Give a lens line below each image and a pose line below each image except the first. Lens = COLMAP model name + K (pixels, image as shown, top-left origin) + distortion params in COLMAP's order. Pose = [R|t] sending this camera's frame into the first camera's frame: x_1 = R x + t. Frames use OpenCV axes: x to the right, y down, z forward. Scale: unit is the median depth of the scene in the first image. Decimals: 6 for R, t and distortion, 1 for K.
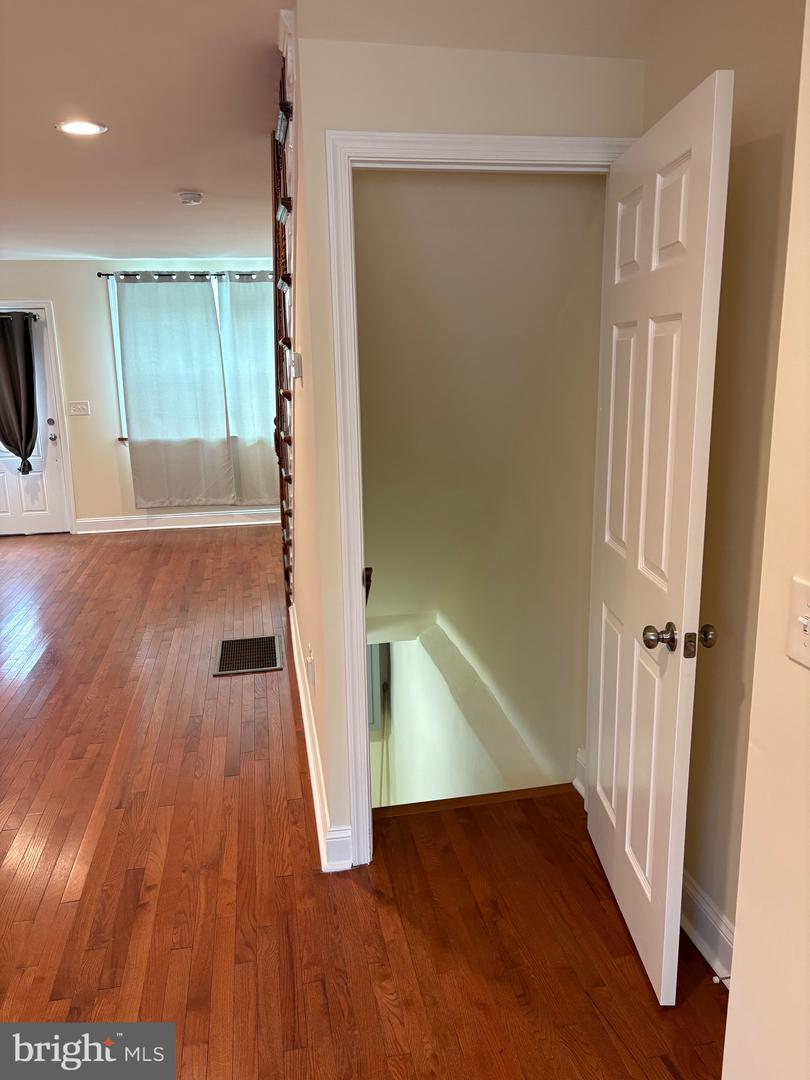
lens RADIAL K [[827.9, 0, 401.7], [0, 827.9, 541.2], [0, 0, 1]] dist [0.037896, -0.048786]
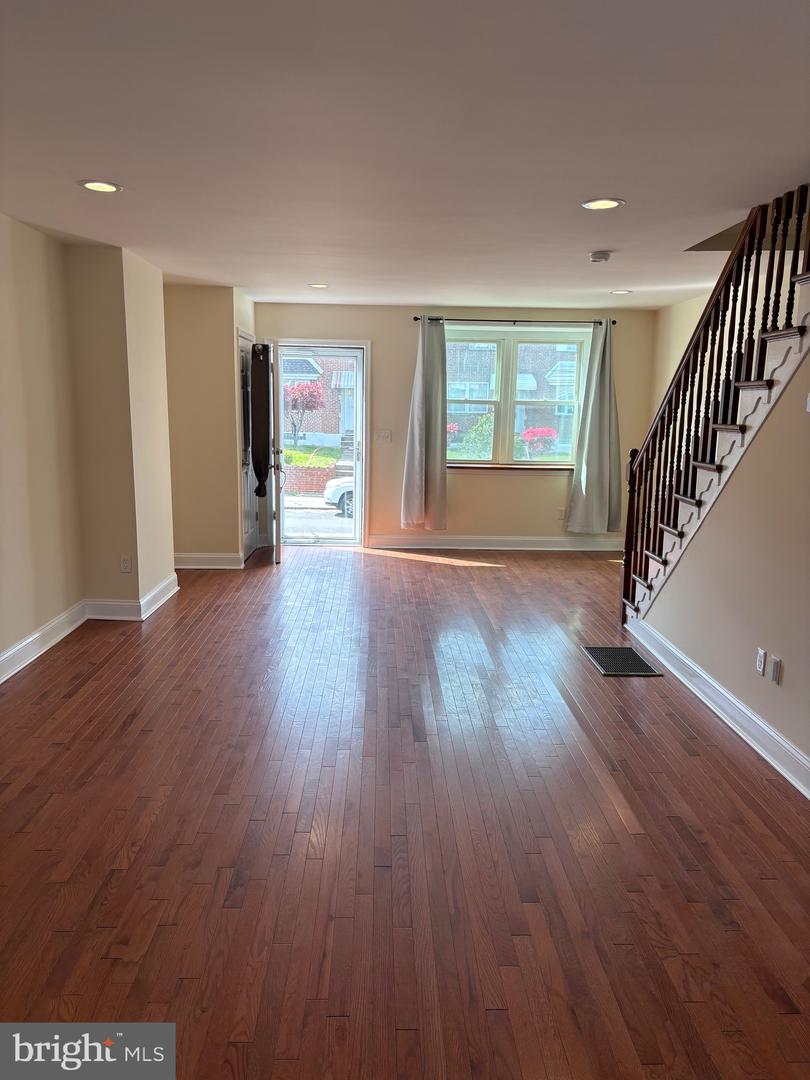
lens RADIAL K [[827.9, 0, 401.7], [0, 827.9, 541.2], [0, 0, 1]] dist [0.037896, -0.048786]
pose [[0.987515, 0.060137, -0.145595, -0.469180], [-0.067297, 0.996729, -0.044754, 0.068092], [0.142427, 0.053994, 0.988332, -0.212965]]
